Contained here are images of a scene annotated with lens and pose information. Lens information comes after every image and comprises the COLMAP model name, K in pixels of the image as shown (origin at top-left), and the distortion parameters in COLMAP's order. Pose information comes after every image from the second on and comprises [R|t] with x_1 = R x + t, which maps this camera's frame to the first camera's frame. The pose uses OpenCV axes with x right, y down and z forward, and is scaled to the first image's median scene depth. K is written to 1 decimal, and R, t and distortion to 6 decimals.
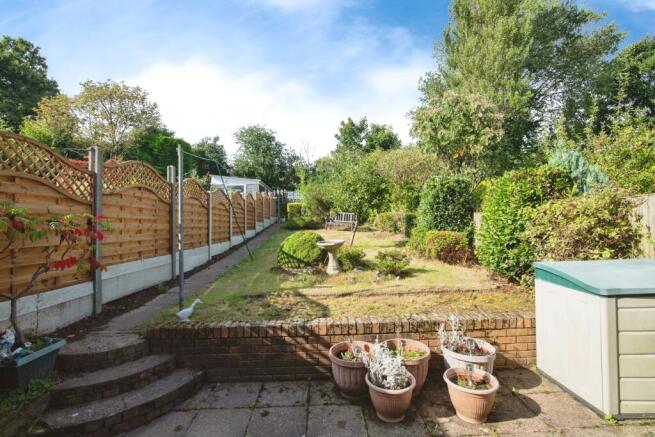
lens RADIAL K [[302.9, 0, 327.5], [0, 302.9, 218.5], [0, 0, 1]] dist [-0.020355, 0.000365]
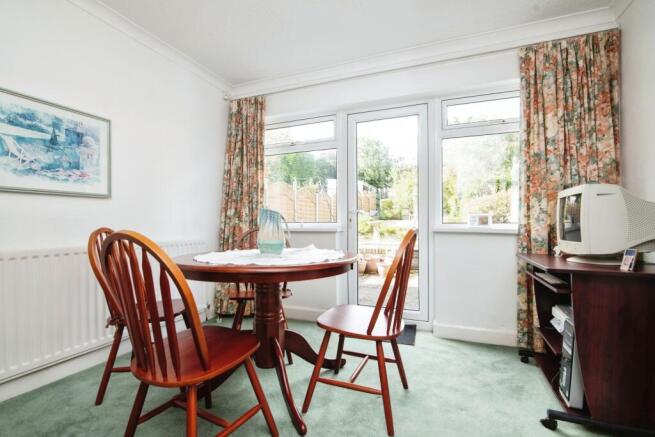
lens RADIAL K [[302.9, 0, 327.5], [0, 302.9, 218.5], [0, 0, 1]] dist [-0.020355, 0.000365]
pose [[0.920883, 0.005090, -0.389806, 0.161699], [-0.000718, 0.999935, 0.011360, 0.015015], [0.389838, -0.010182, 0.920827, -0.270138]]
